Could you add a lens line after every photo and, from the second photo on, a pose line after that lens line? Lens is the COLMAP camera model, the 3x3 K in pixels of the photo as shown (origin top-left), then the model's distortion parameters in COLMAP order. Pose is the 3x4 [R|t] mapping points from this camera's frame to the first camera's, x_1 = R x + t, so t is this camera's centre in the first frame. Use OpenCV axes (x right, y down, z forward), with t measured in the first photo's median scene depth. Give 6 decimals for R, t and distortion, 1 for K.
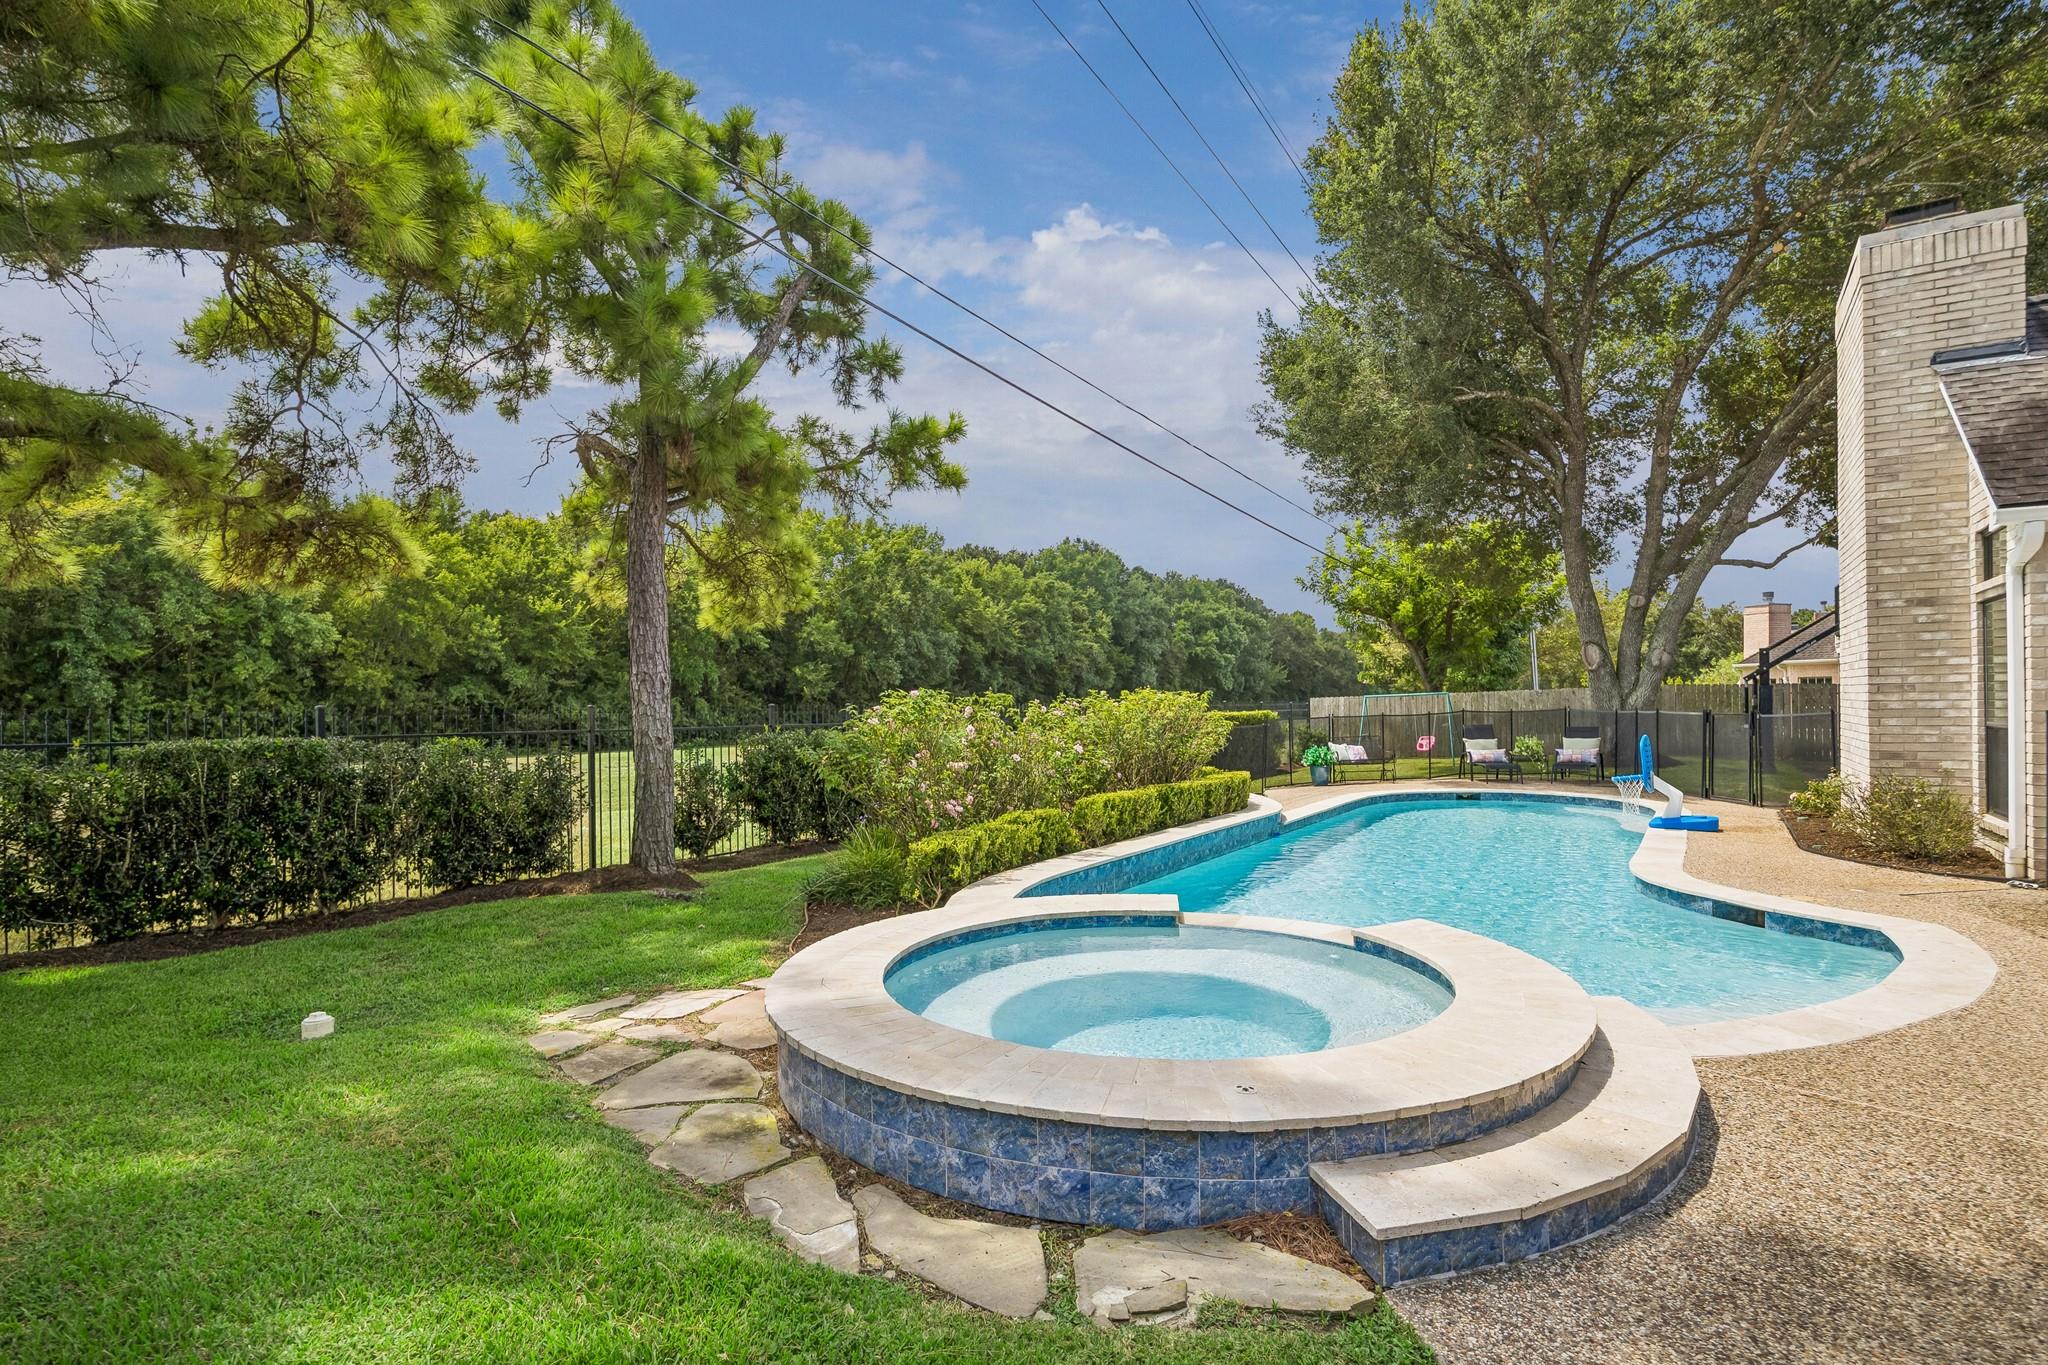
lens RADIAL K [[1004.3, 0, 1024.0], [0, 1004.3, 682.5], [0, 0, 1]] dist [-0.001546, -0.000198]
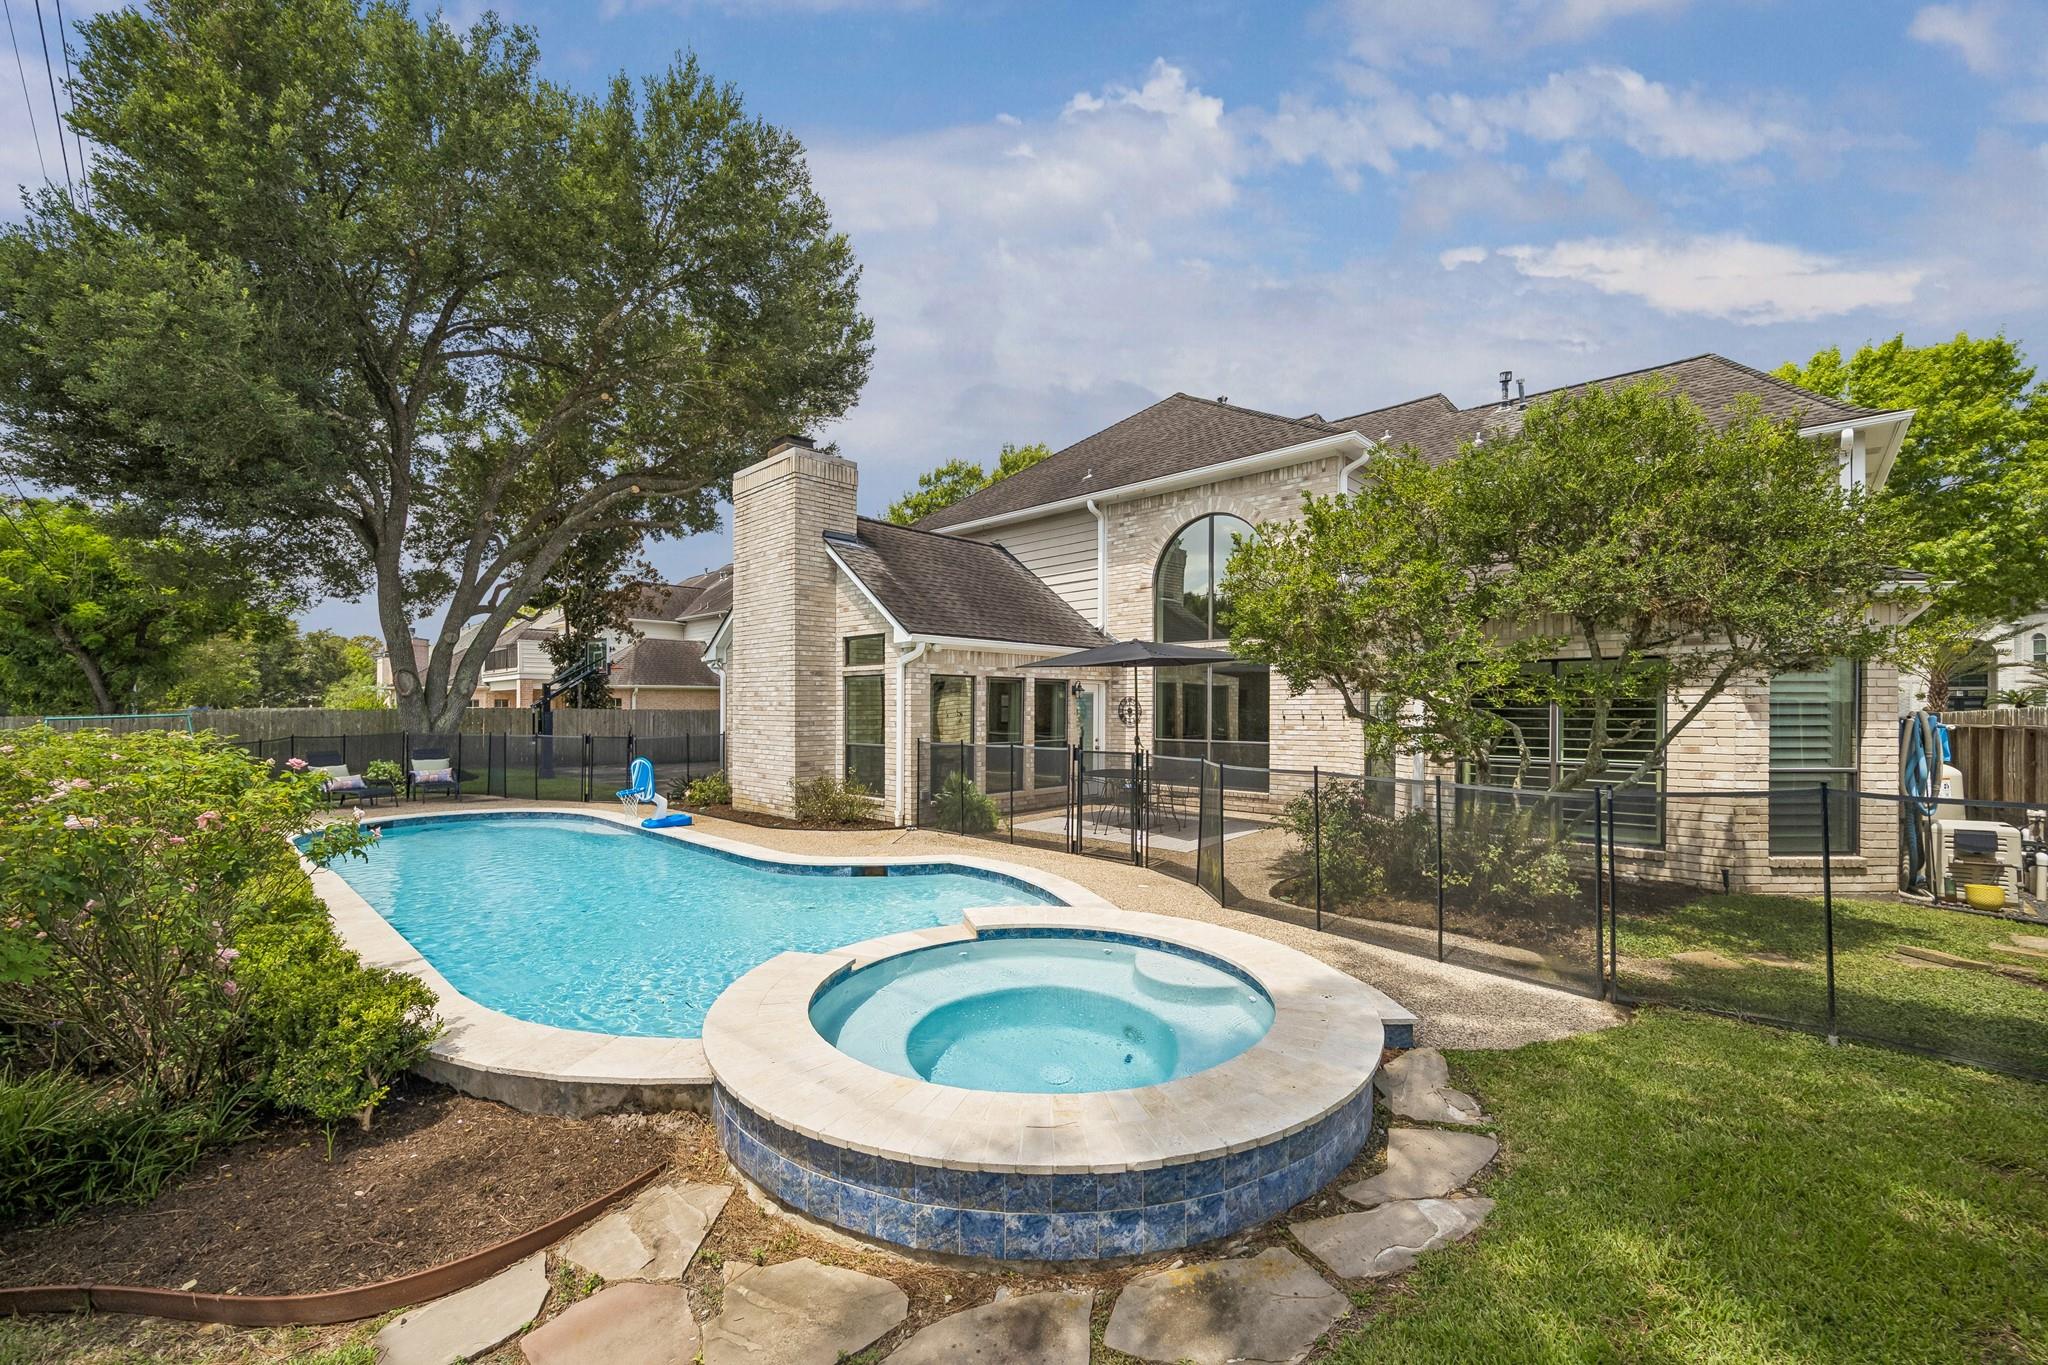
lens RADIAL K [[797.0, 0, 1023.5], [0, 797.0, 712.0], [0, 0, 1]] dist [0.009446, 0.000029]
pose [[0.195567, 0.000980, 0.980690, -0.571678], [-0.019065, 0.999814, 0.002803, -0.037628], [-0.980505, -0.019245, 0.195549, 0.584912]]
